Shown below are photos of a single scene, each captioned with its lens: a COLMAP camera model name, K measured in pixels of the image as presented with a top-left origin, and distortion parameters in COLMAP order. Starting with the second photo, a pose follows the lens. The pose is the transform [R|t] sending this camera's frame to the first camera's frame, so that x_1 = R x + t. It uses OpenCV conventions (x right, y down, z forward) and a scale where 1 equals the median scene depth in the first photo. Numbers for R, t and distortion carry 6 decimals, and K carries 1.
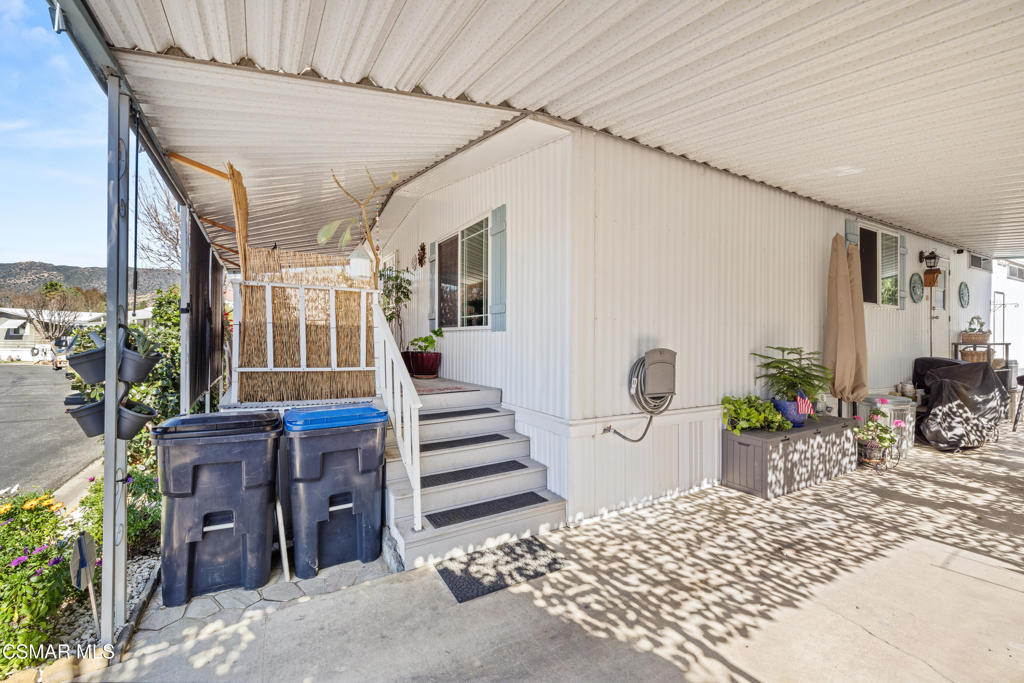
lens RADIAL K [[436.9, 0, 515.2], [0, 436.9, 331.6], [0, 0, 1]] dist [0.002372, 0.000464]
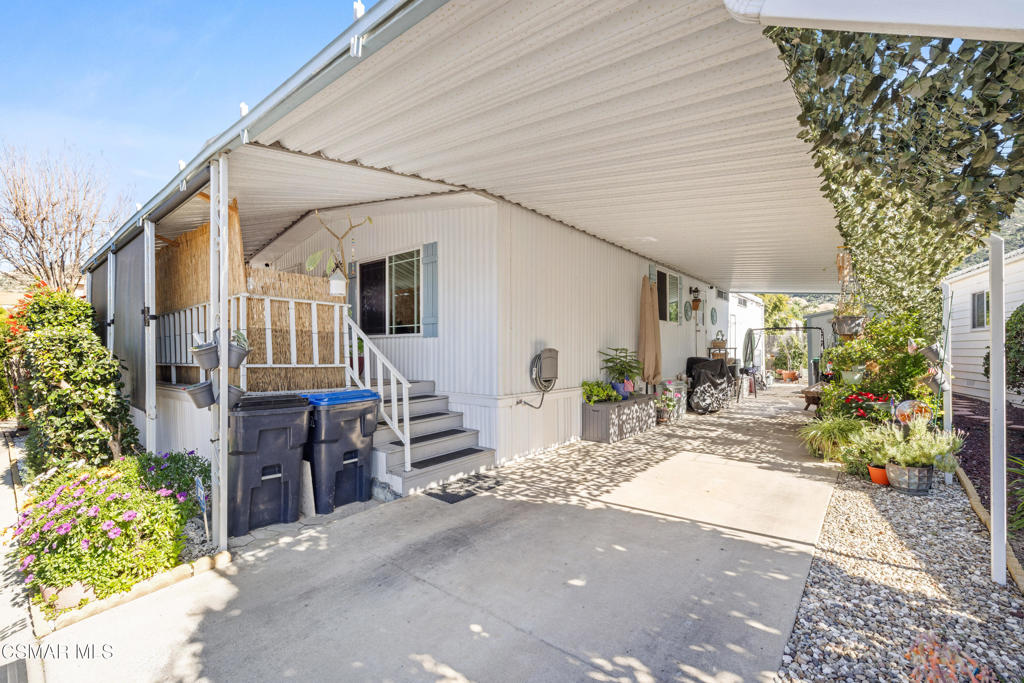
lens RADIAL K [[452.0, 0, 512.0], [0, 452.0, 341.5], [0, 0, 1]] dist [0.000420, 0.000109]
pose [[0.937390, 0.000657, 0.348281, -0.353899], [0.001908, 0.999974, -0.007021, 0.026782], [-0.348276, 0.007245, 0.937364, -0.450018]]
